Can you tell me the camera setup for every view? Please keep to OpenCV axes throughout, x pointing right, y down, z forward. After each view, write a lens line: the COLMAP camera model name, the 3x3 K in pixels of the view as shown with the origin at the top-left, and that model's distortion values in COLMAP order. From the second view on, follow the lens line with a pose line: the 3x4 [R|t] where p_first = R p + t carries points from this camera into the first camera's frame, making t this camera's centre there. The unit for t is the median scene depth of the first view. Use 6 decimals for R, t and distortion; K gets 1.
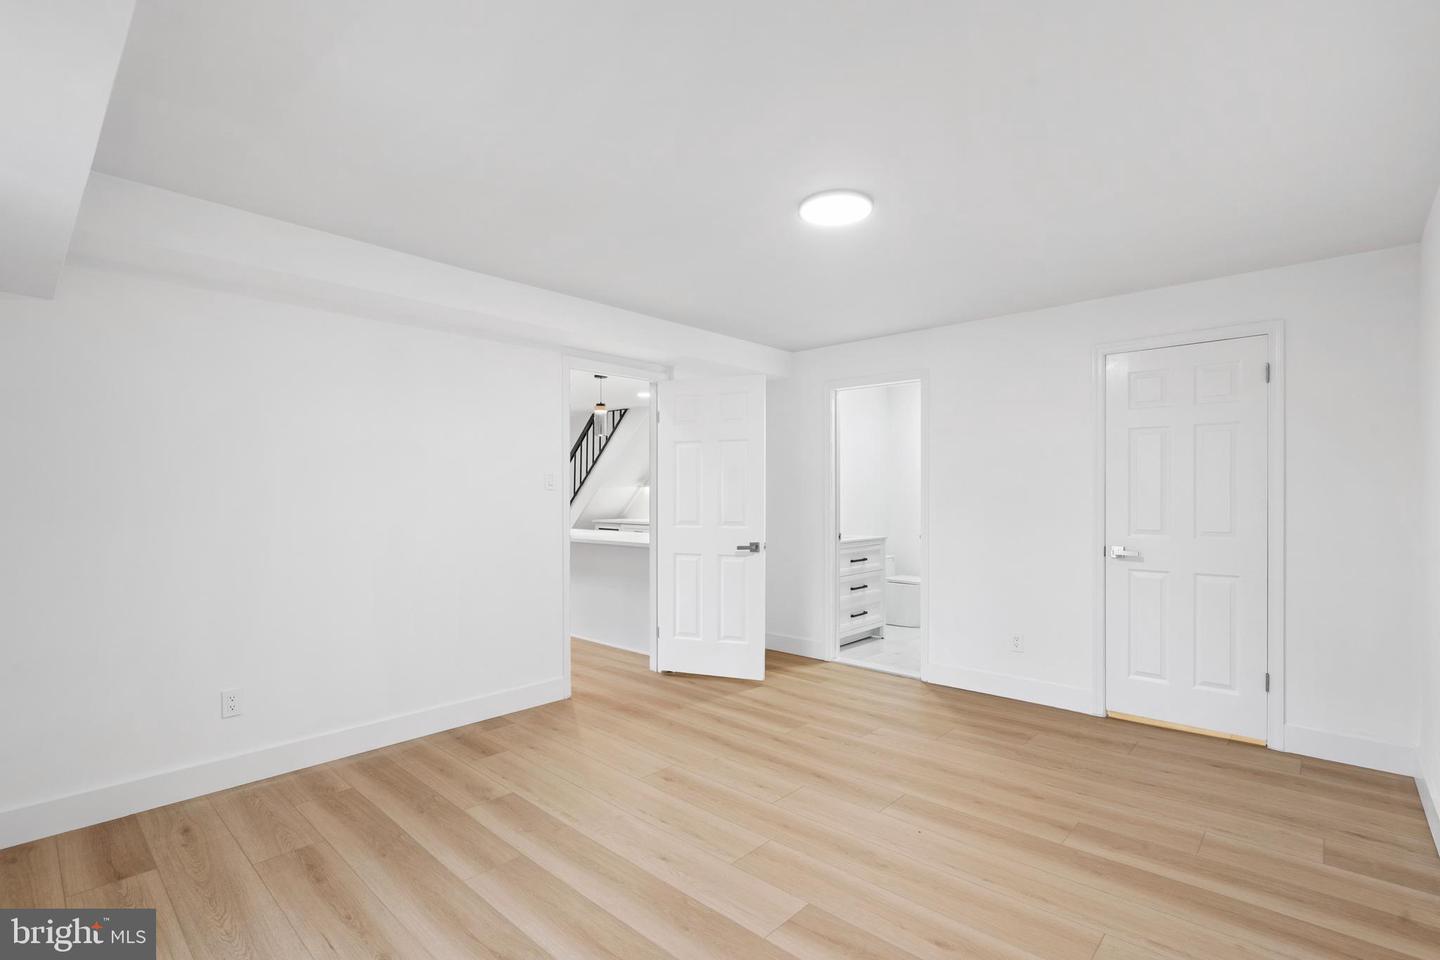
lens RADIAL K [[663.0, 0, 720.8], [0, 663.0, 488.7], [0, 0, 1]] dist [-0.000387, -0.000338]
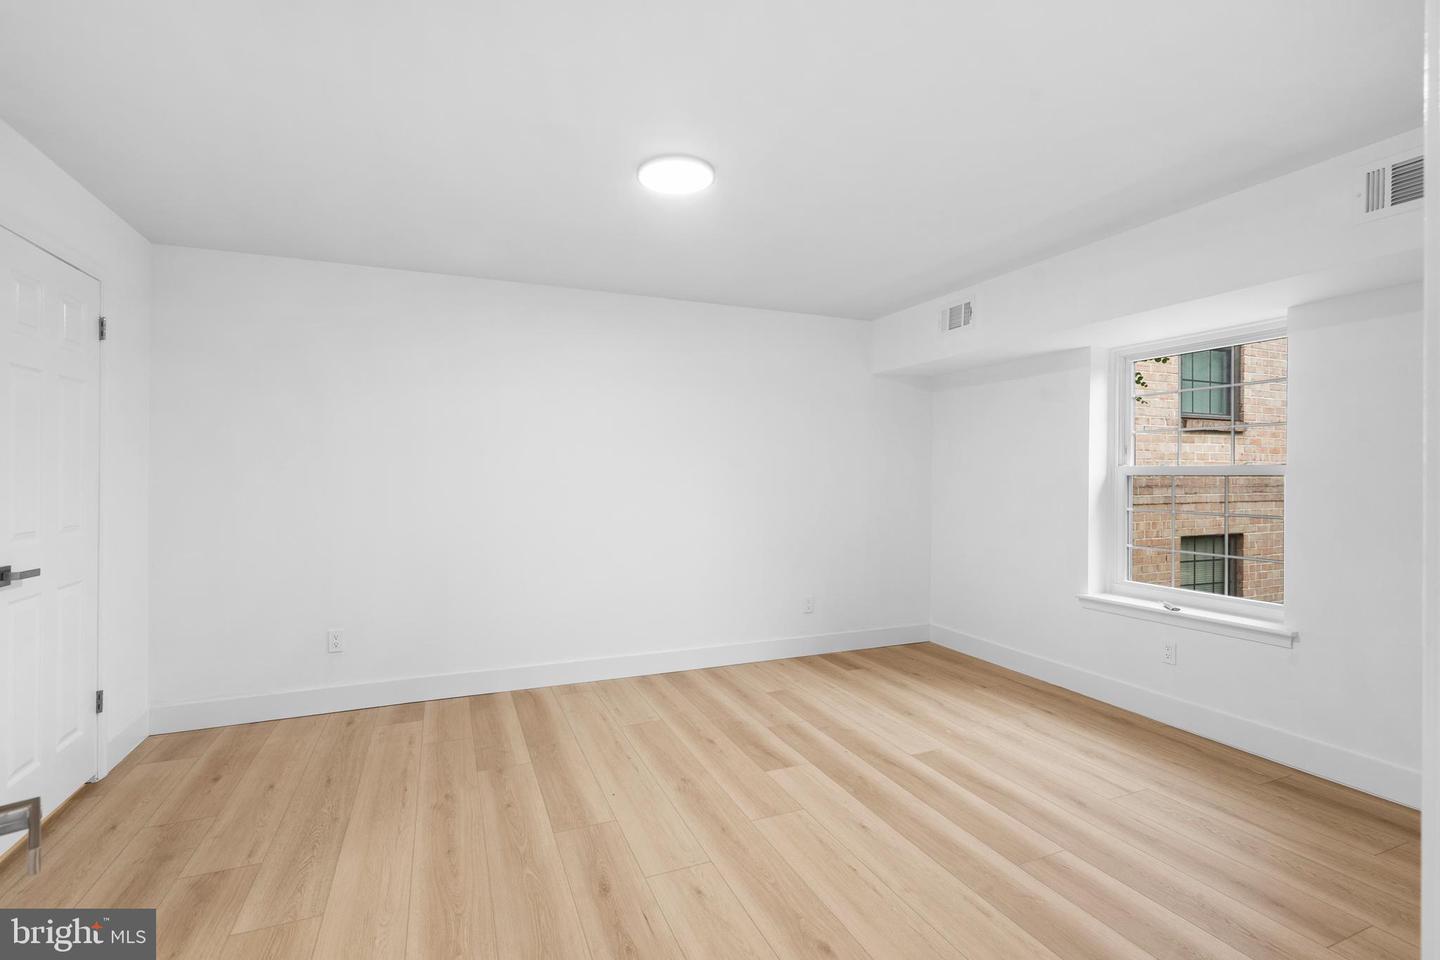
lens RADIAL K [[663.0, 0, 720.0], [0, 663.0, 475.0], [0, 0, 1]] dist [-0.000387, -0.000338]
pose [[-0.907997, -0.001658, 0.418973, -0.283589], [-0.001721, 0.999998, 0.000227, 0.012538], [-0.418972, -0.000515, -0.907999, 1.837564]]
